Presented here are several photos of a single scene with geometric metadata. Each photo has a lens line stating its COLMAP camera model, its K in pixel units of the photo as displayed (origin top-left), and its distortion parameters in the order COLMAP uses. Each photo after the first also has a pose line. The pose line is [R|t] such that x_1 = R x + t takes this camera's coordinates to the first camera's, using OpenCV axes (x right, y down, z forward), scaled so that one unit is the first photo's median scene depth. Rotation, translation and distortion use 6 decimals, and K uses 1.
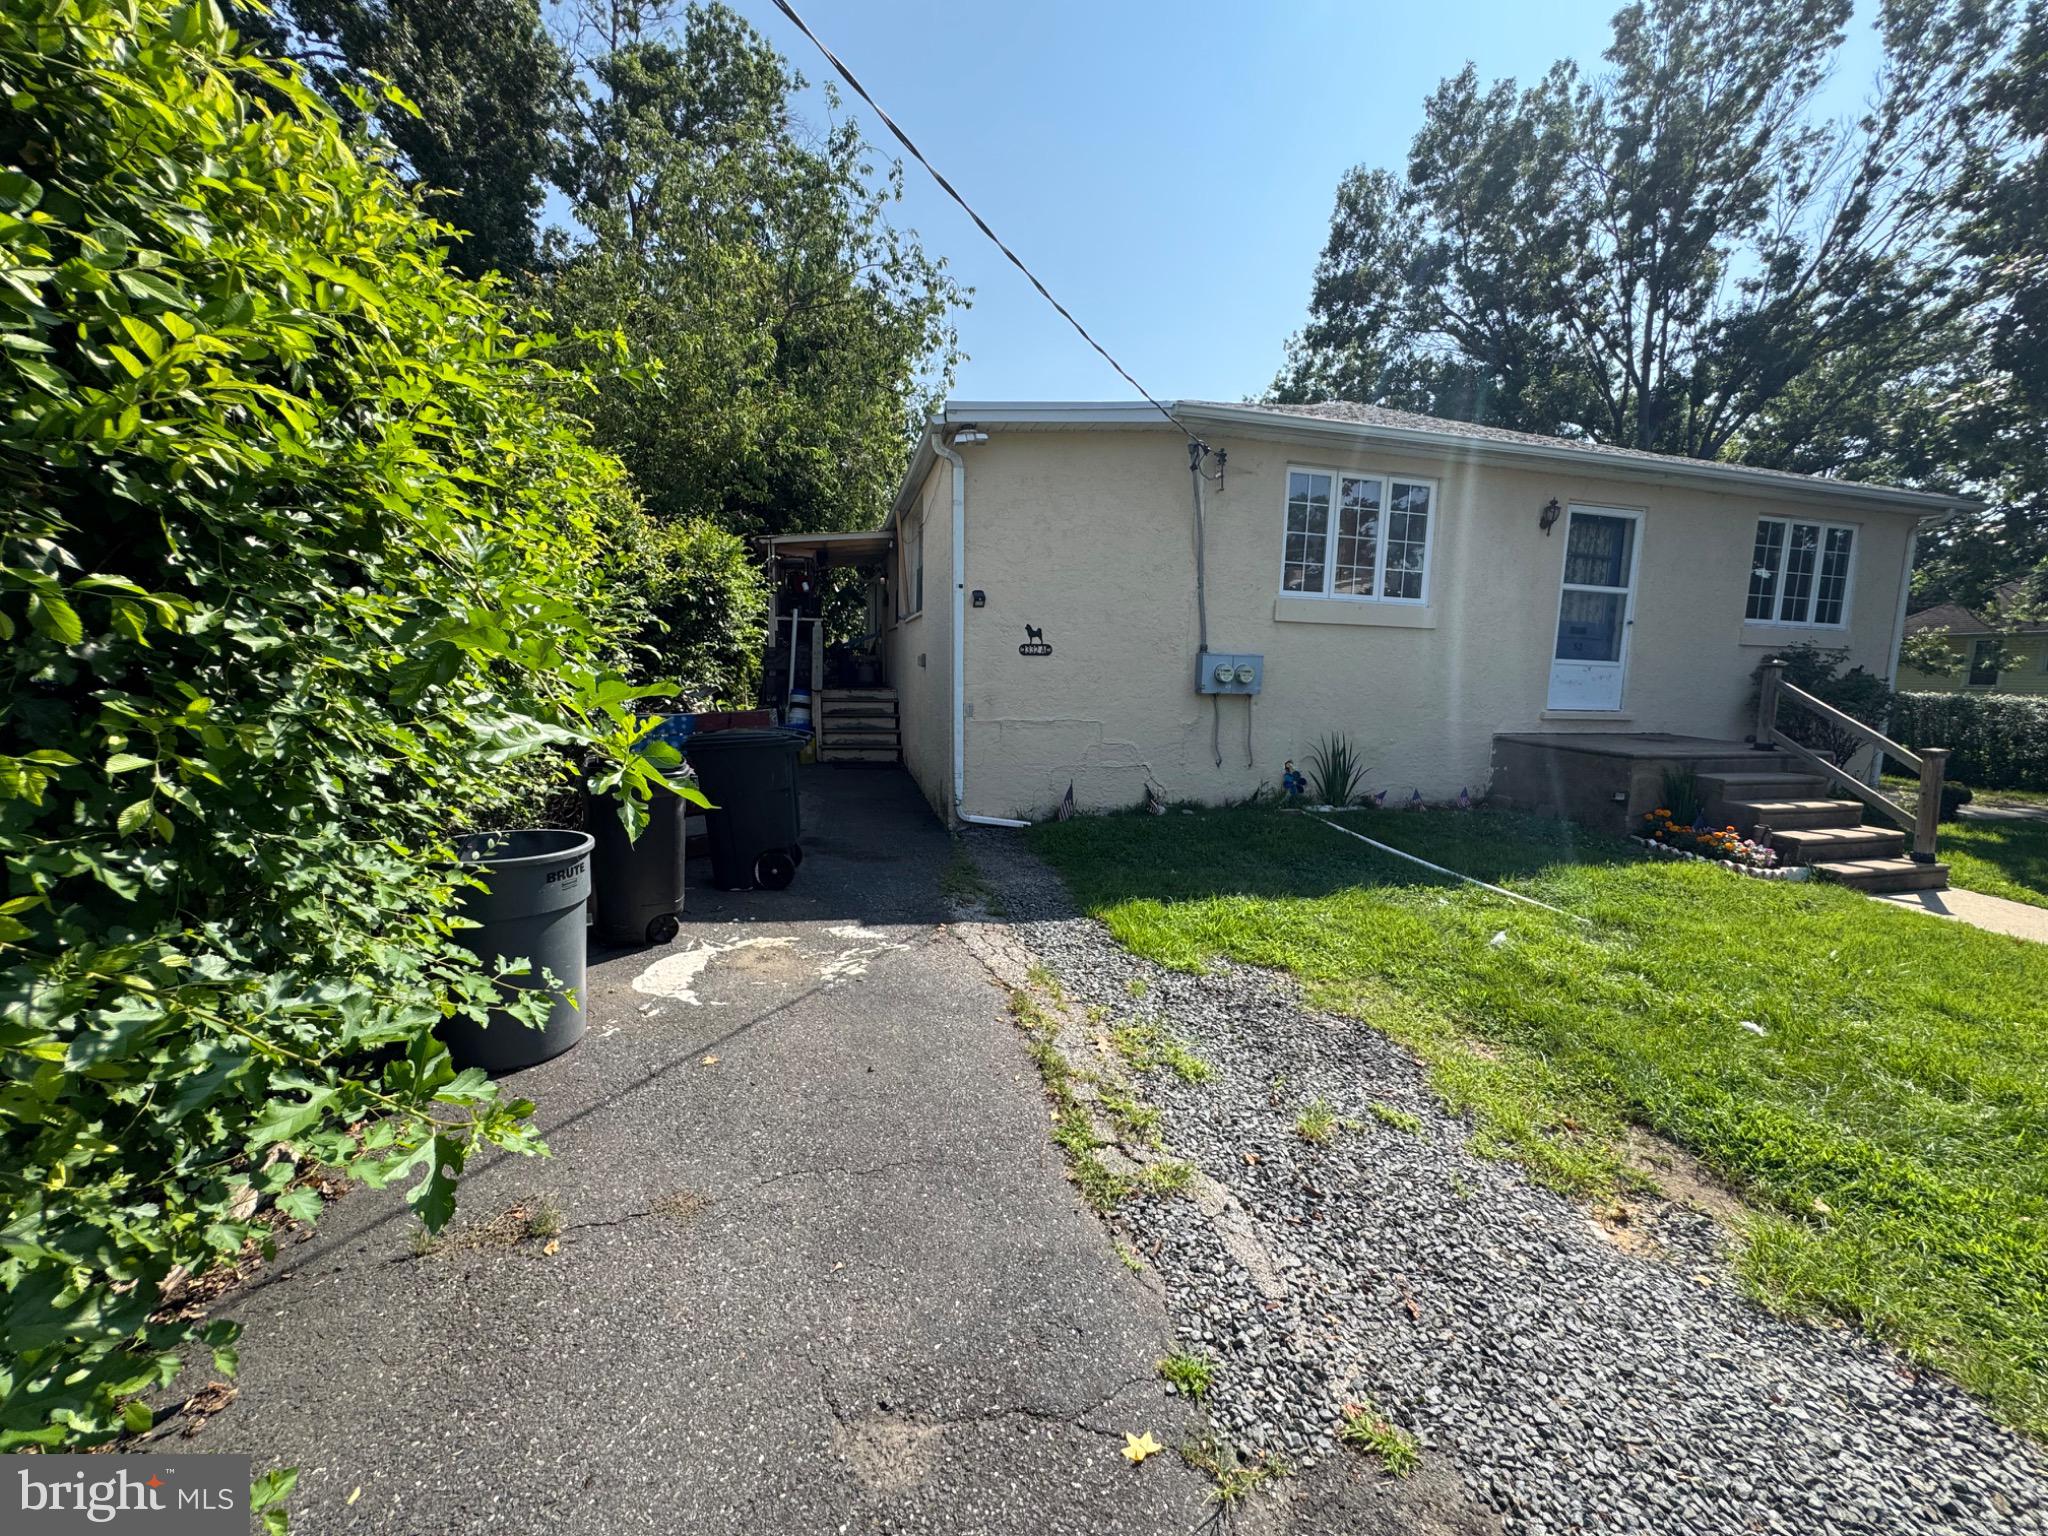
lens RADIAL K [[826.7, 0, 1024.0], [0, 826.7, 768.0], [0, 0, 1]] dist [-0.001252, -0.000080]
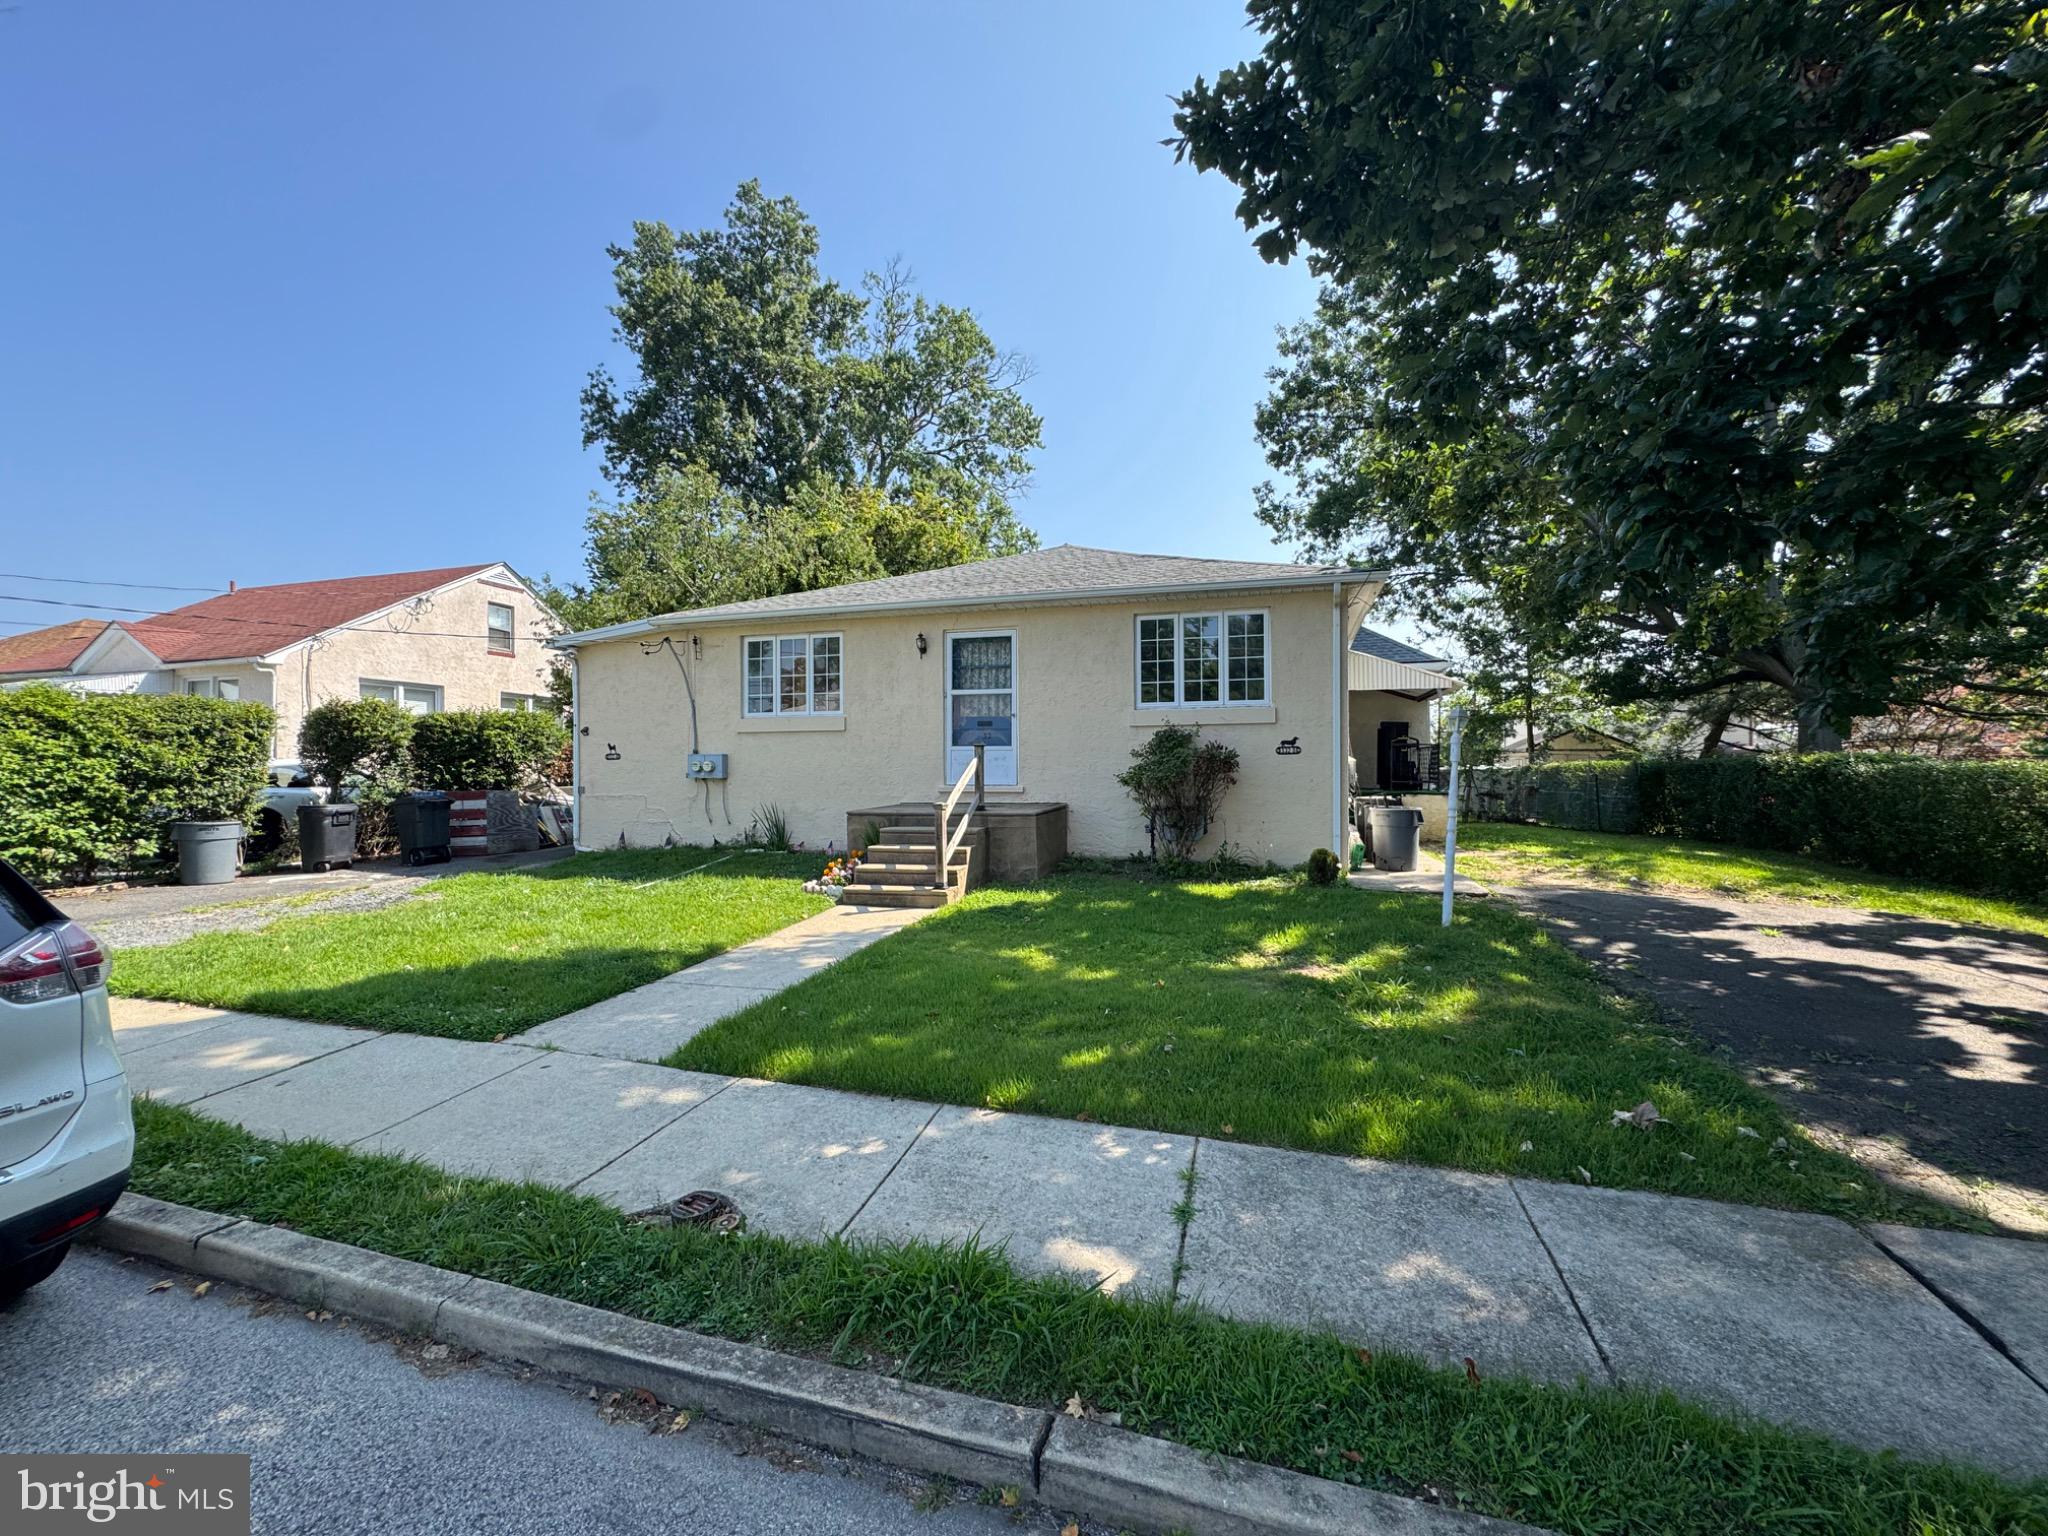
lens RADIAL K [[826.7, 0, 1024.0], [0, 826.7, 768.0], [0, 0, 1]] dist [-0.001252, -0.000080]
pose [[0.869366, -0.044737, -0.492140, 1.423658], [-0.037143, 0.987161, -0.155351, 0.107738], [0.492771, 0.153336, 0.856542, -0.077824]]
